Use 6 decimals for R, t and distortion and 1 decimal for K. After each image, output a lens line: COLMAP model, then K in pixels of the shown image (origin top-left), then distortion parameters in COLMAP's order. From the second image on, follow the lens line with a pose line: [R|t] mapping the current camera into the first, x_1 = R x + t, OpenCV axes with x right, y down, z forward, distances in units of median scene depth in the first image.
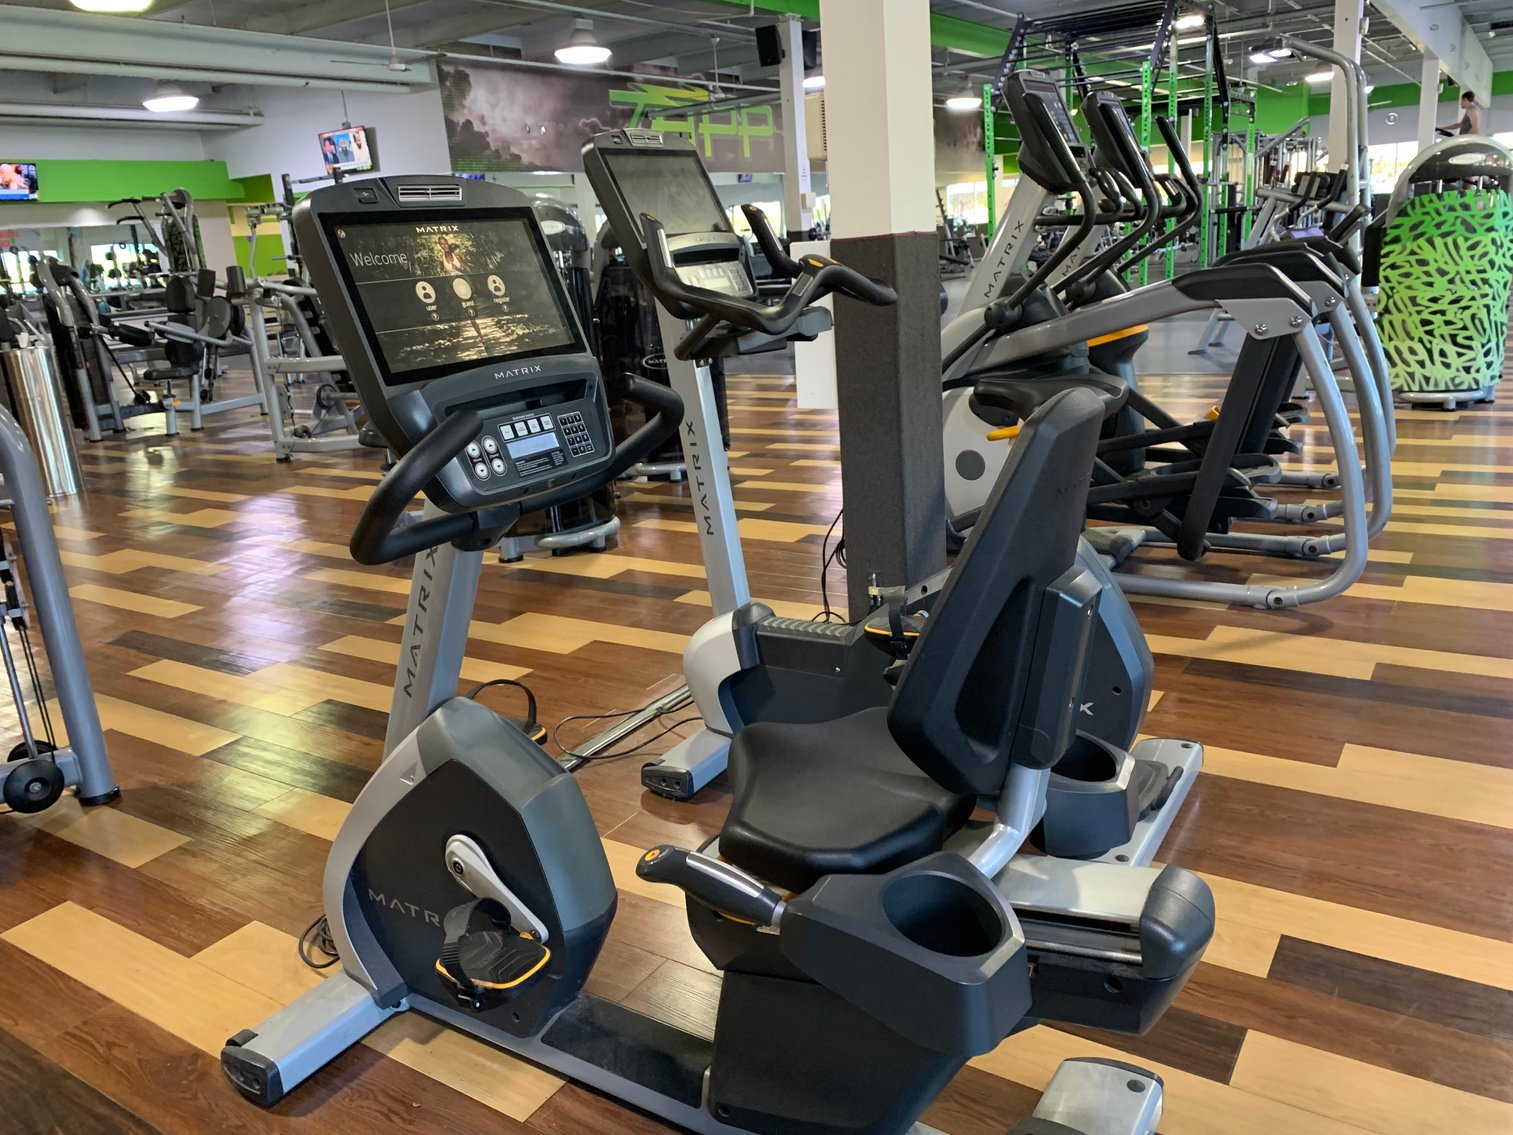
lens RADIAL K [[1157.0, 0, 756.5], [0, 1157.0, 567.5], [0, 0, 1]] dist [0.026221, -0.001971]
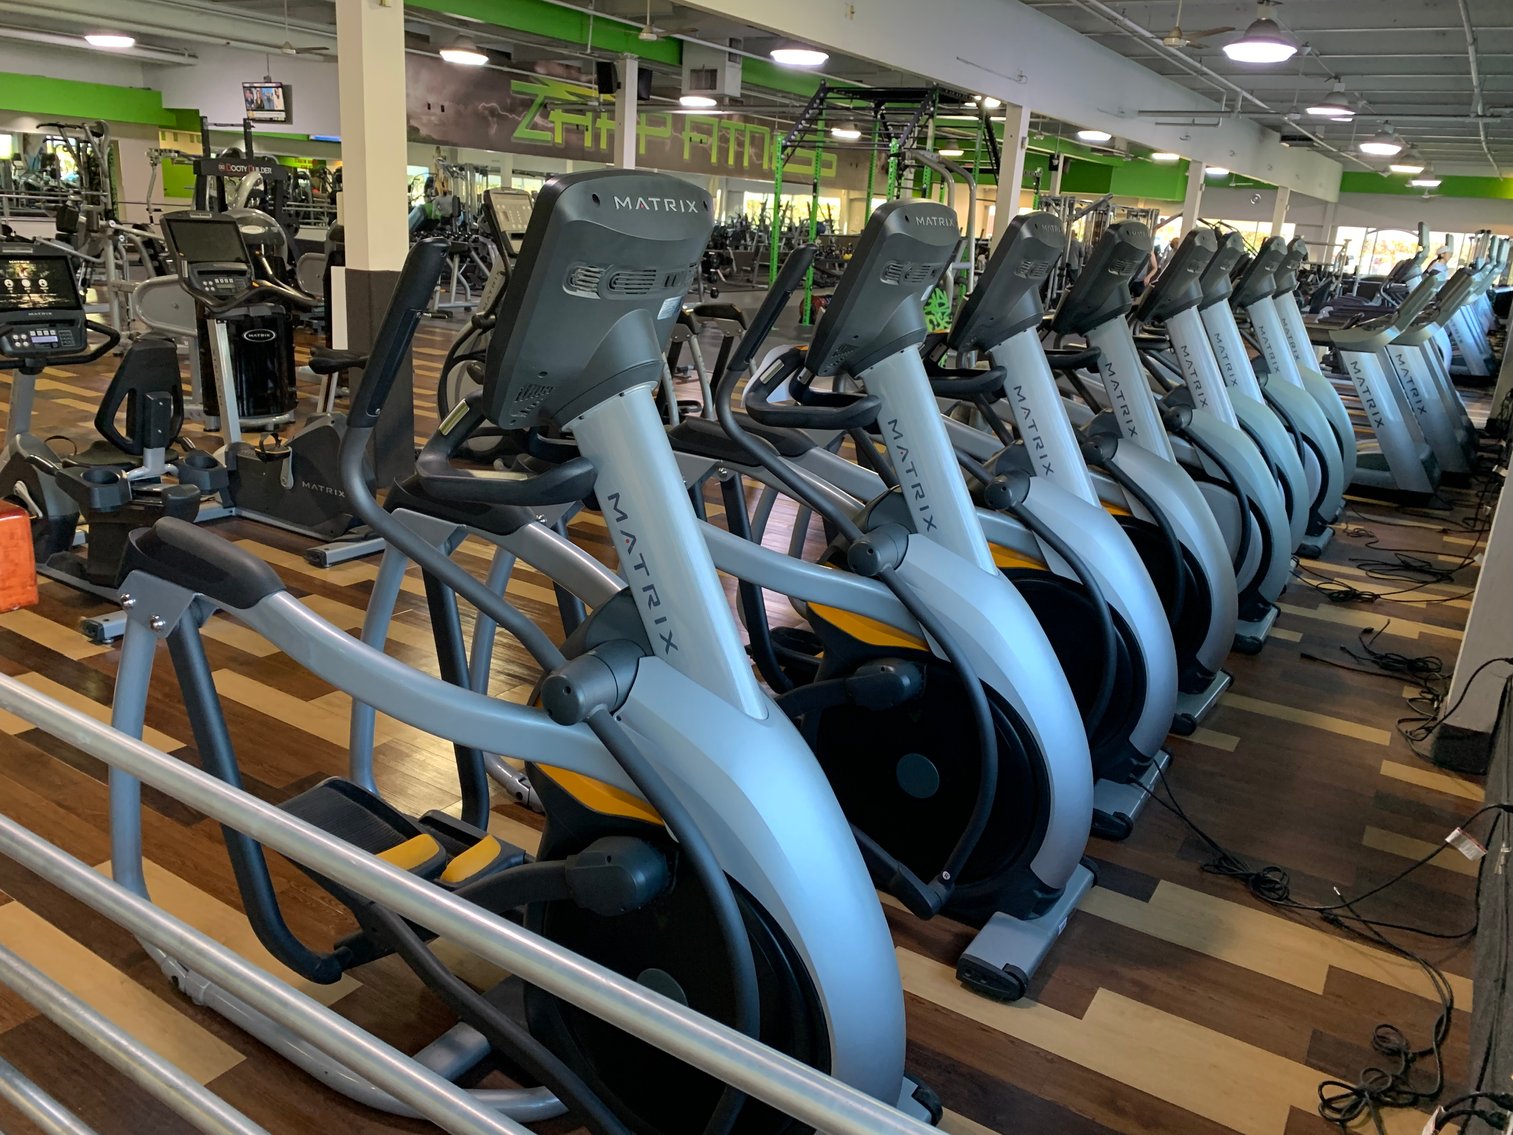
lens RADIAL K [[1171.7, 0, 756.5], [0, 1171.7, 567.5], [0, 0, 1]] dist [0.038682, -0.002225]
pose [[0.990837, 0.129478, 0.038433, 0.149780], [-0.130052, 0.991424, 0.012825, 0.018741], [-0.036443, -0.017706, 0.999179, -0.201536]]
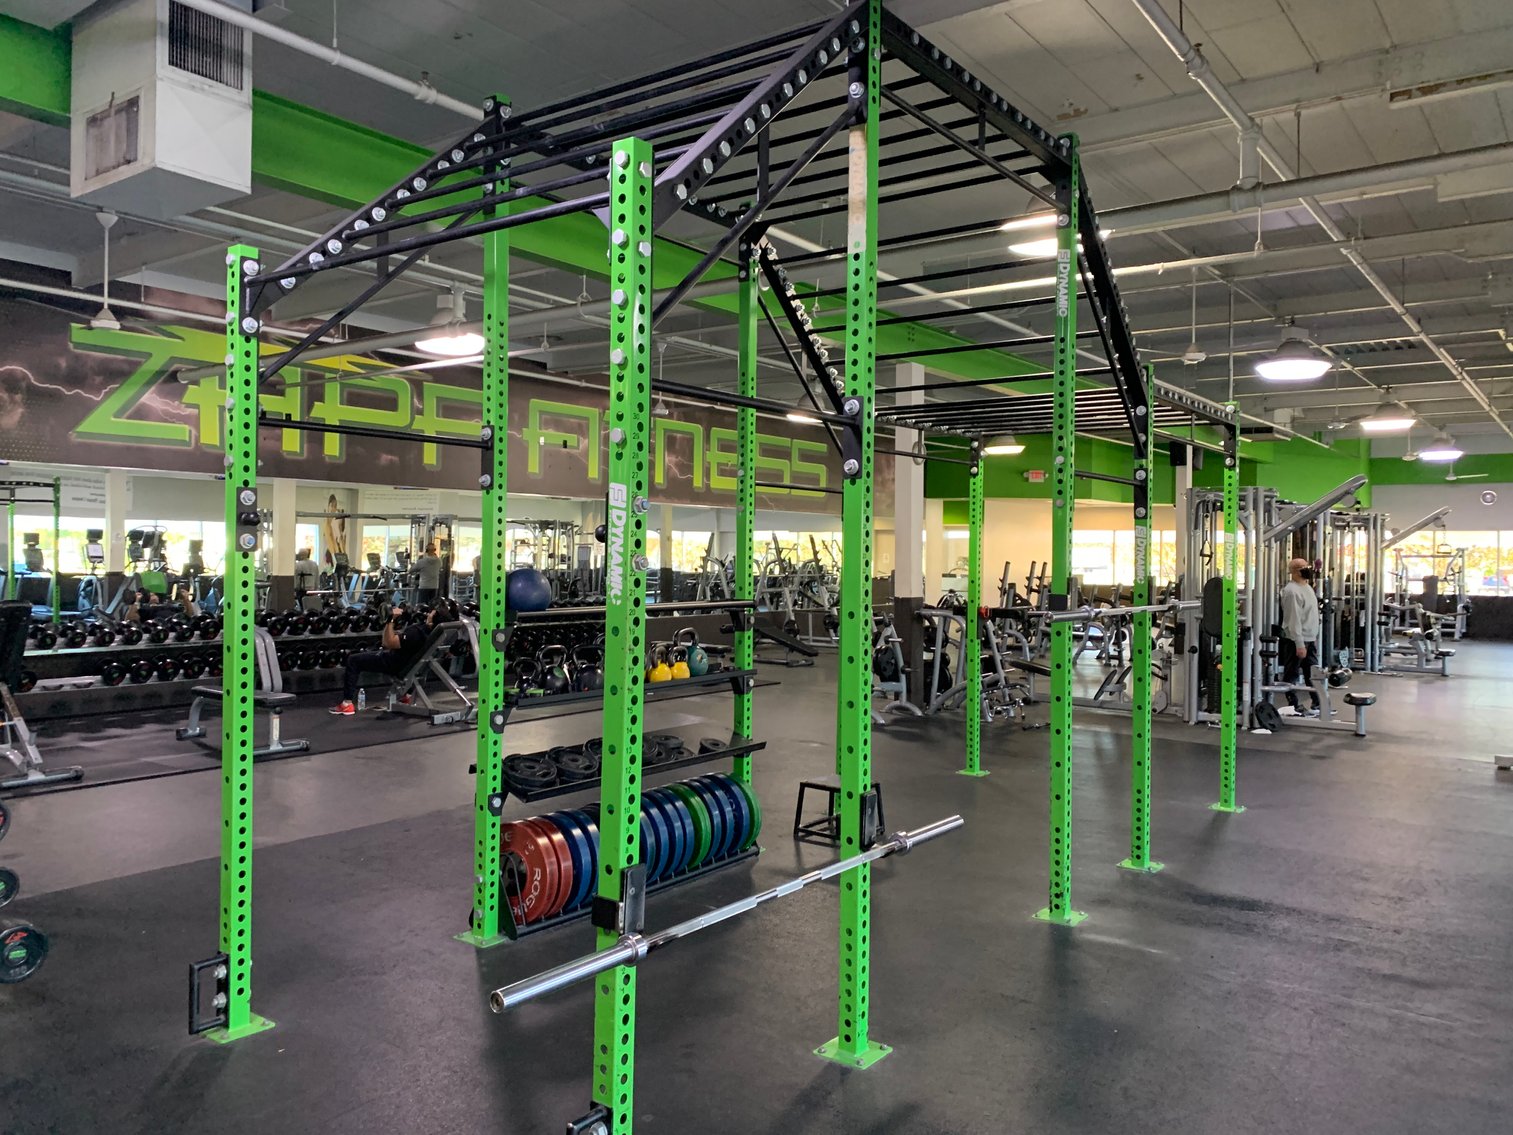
lens RADIAL K [[1157.0, 0, 756.5], [0, 1157.0, 567.5], [0, 0, 1]] dist [0.026221, -0.001971]
pose [[0.994513, 0.084363, -0.061864, 0.281507], [-0.097662, 0.960678, -0.259923, -0.218020], [0.037503, 0.264538, 0.963646, 0.591890]]
